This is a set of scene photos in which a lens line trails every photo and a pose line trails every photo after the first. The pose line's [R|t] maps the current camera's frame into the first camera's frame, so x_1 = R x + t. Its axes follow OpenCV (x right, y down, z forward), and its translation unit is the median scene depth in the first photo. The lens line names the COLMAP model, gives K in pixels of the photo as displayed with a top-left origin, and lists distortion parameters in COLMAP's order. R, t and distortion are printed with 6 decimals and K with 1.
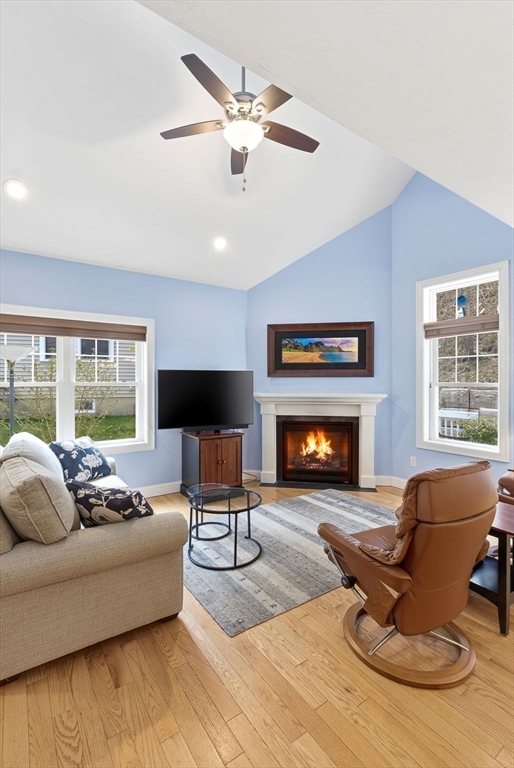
lens RADIAL K [[358.3, 0, 260.9], [0, 358.3, 386.5], [0, 0, 1]] dist [-0.001957, -0.000050]
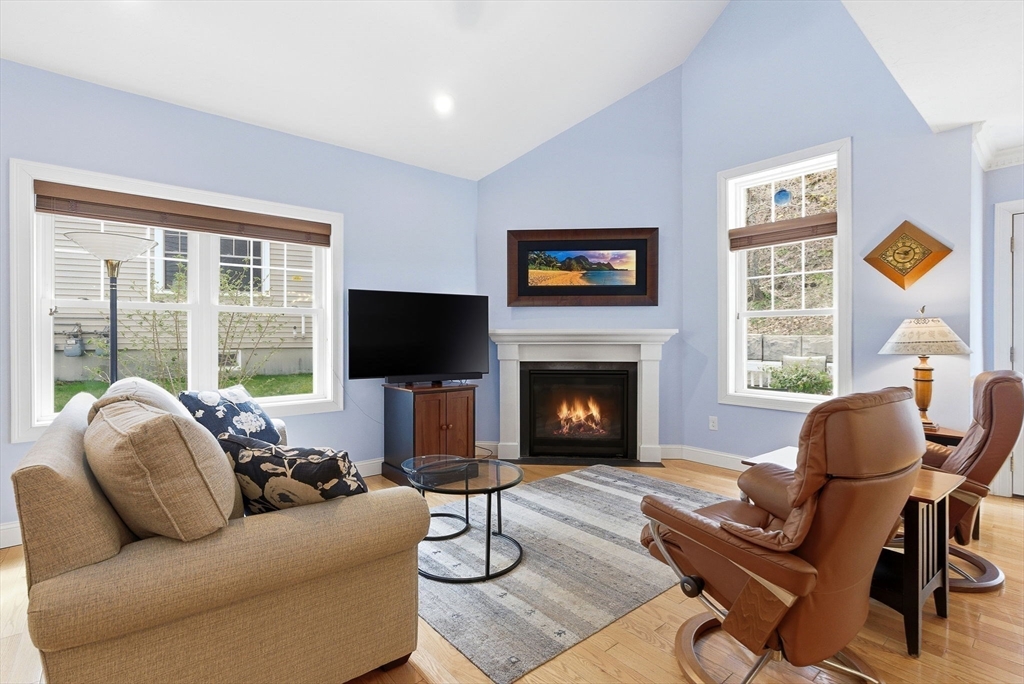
lens RADIAL K [[481.7, 0, 515.0], [0, 481.7, 341.2], [0, 0, 1]] dist [-0.001568, 0.000156]
pose [[0.995636, -0.001689, 0.093306, -0.060833], [0.002137, 0.999987, -0.004706, 0.050754], [-0.093297, 0.004885, 0.995626, 0.079663]]
